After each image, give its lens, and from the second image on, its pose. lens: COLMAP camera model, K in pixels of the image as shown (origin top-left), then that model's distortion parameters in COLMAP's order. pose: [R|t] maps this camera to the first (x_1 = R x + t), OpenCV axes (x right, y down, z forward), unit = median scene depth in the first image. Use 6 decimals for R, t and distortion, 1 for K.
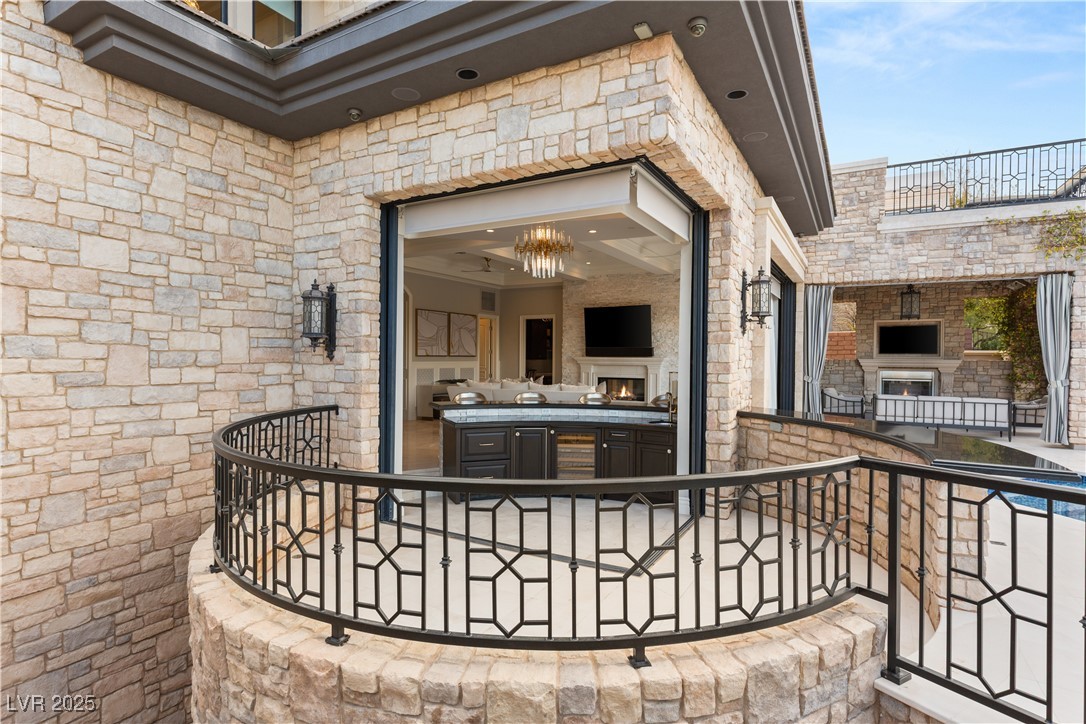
lens RADIAL K [[553.5, 0, 546.5], [0, 553.5, 361.2], [0, 0, 1]] dist [-0.003632, 0.000242]
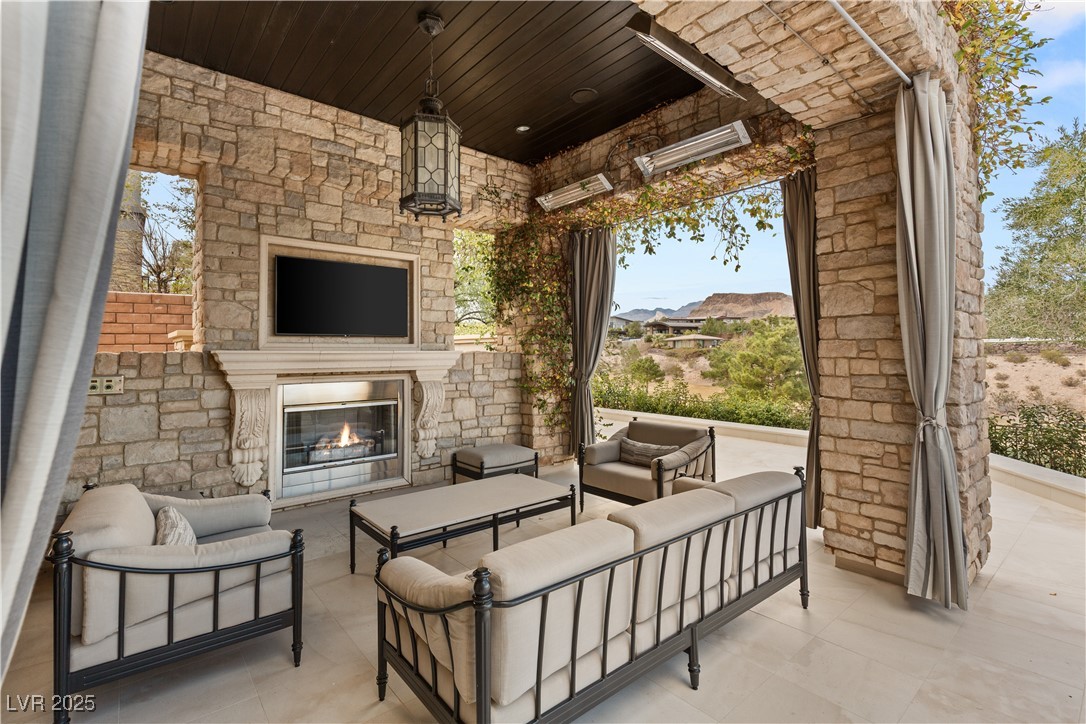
lens RADIAL K [[492.9, 0, 543.1], [0, 492.9, 341.8], [0, 0, 1]] dist [0.001214, 0.000179]
pose [[0.343212, 0.013858, 0.939156, 0.884043], [0.015663, 0.999668, -0.020474, -0.001392], [-0.939127, 0.021737, 0.342881, 1.755560]]
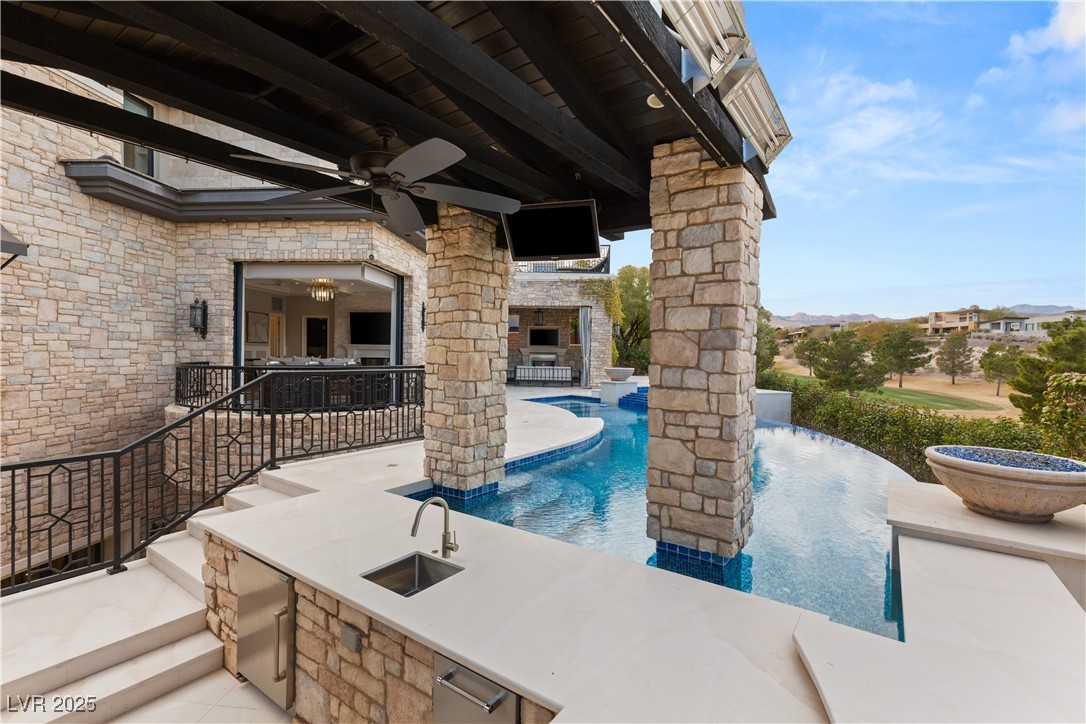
lens RADIAL K [[484.3, 0, 543.0], [0, 484.3, 362.0], [0, 0, 1]] dist [0.002717, -0.000215]
pose [[0.908751, -0.000679, 0.417338, -0.012739], [-0.005447, 0.999894, 0.013489, 0.046663], [-0.417303, -0.014532, 0.908651, -0.997068]]
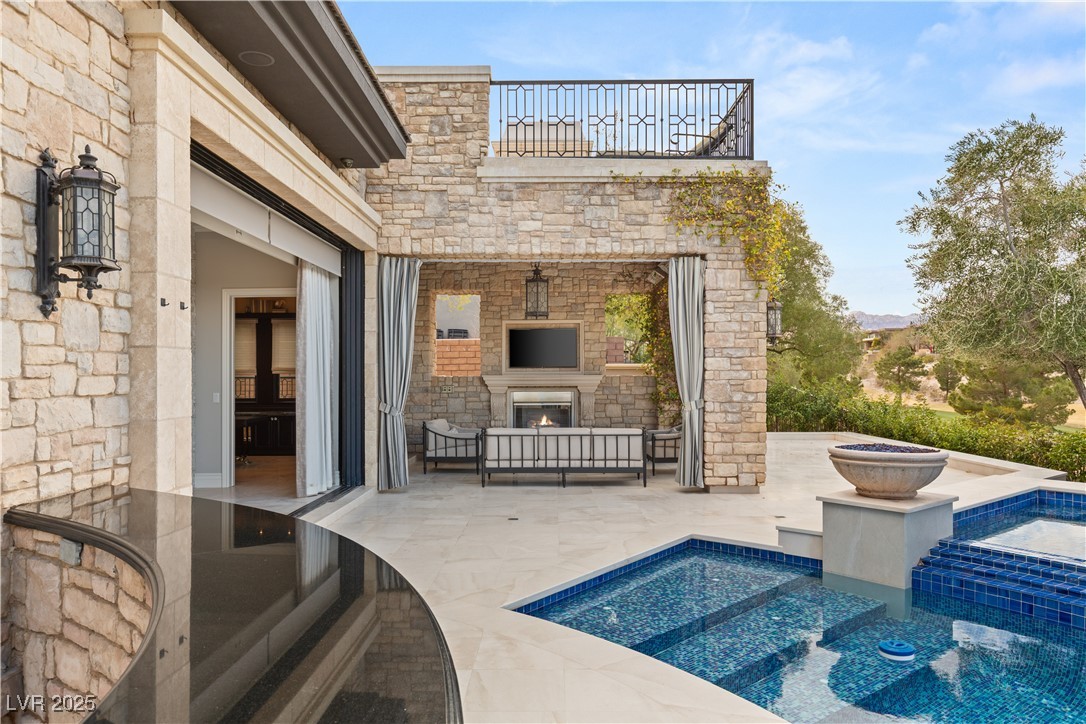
lens RADIAL K [[726.4, 0, 544.0], [0, 726.4, 373.8], [0, 0, 1]] dist [-0.003144, -0.000037]
pose [[0.872673, -0.008814, 0.488226, 0.439684], [0.014493, 0.999864, -0.007853, 0.005123], [-0.488091, 0.013929, 0.872682, 0.390169]]
